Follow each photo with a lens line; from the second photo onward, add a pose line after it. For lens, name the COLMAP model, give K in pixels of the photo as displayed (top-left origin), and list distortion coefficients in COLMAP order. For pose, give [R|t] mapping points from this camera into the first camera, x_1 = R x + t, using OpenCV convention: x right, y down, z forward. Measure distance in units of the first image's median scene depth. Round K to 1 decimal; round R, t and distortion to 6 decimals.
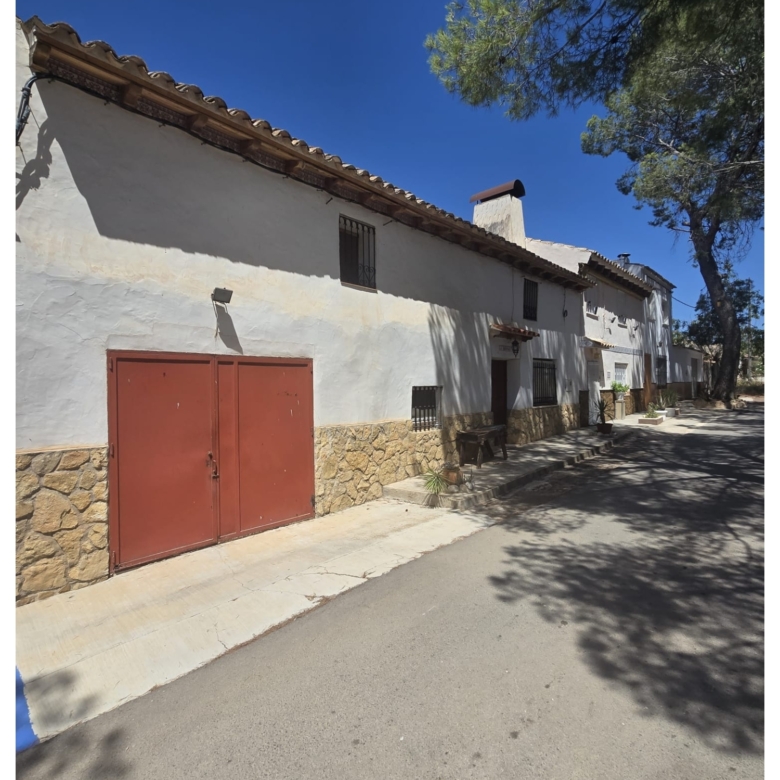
lens RADIAL K [[454.1, 0, 389.6], [0, 454.1, 388.1], [0, 0, 1]] dist [-0.000993, 0.000279]
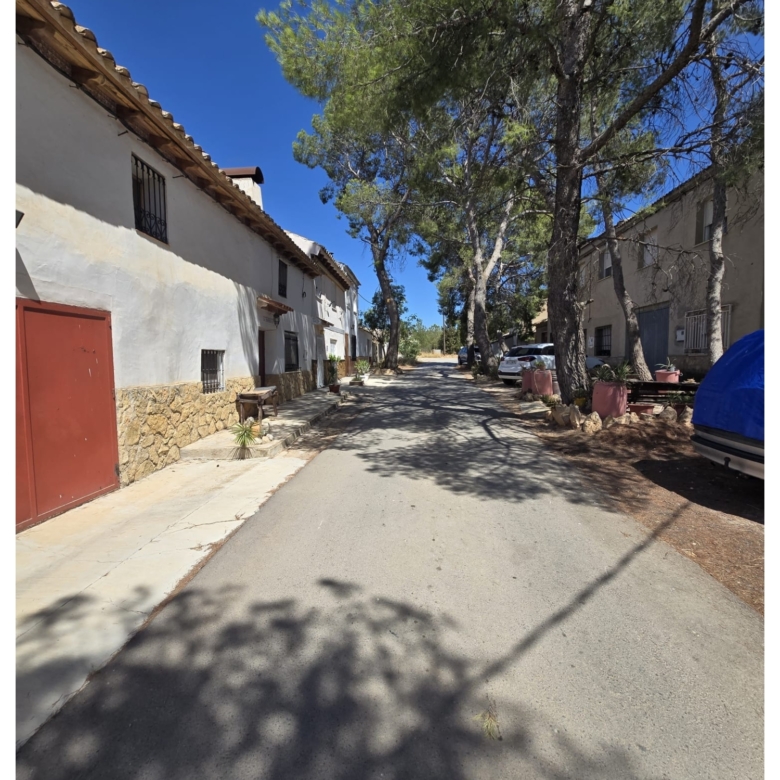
lens RADIAL K [[403.0, 0, 390.8], [0, 403.0, 389.0], [0, 0, 1]] dist [-0.006450, 0.001074]
pose [[0.775640, -0.041103, 0.629836, -0.217026], [0.001172, 0.997969, 0.063683, 0.032157], [-0.631175, -0.048657, 0.774113, 0.037504]]
